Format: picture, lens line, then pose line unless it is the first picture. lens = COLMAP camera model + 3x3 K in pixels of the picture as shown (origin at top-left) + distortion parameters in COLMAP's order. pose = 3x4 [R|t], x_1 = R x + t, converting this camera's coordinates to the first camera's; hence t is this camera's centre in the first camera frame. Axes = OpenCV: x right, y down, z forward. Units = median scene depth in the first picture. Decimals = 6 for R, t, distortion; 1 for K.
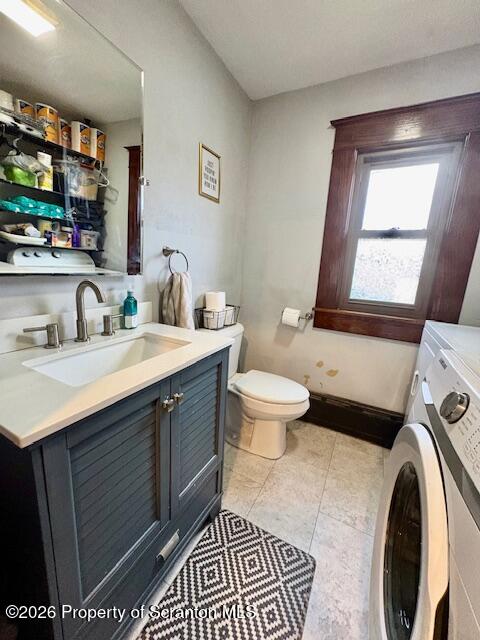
lens RADIAL K [[256.4, 0, 239.7], [0, 256.4, 318.8], [0, 0, 1]] dist [-0.002647, -0.000062]
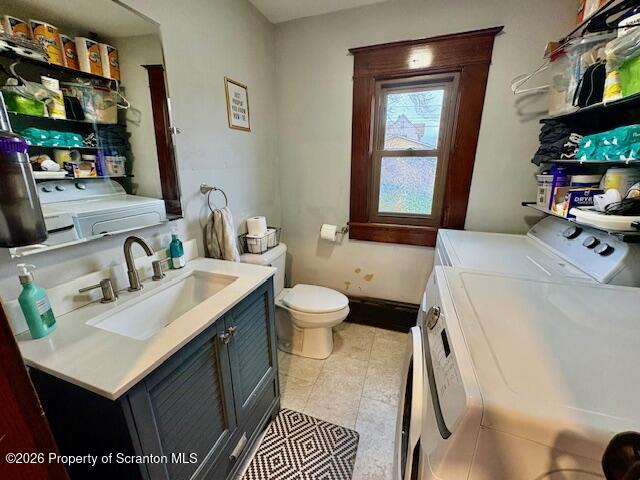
lens RADIAL K [[256.4, 0, 320.1], [0, 256.4, 239.6], [0, 0, 1]] dist [-0.002647, -0.000062]
pose [[0.987322, -0.097490, 0.125259, 0.026617], [0.086816, 0.992327, 0.088036, -0.088724], [-0.132881, -0.076046, 0.988210, -0.097625]]
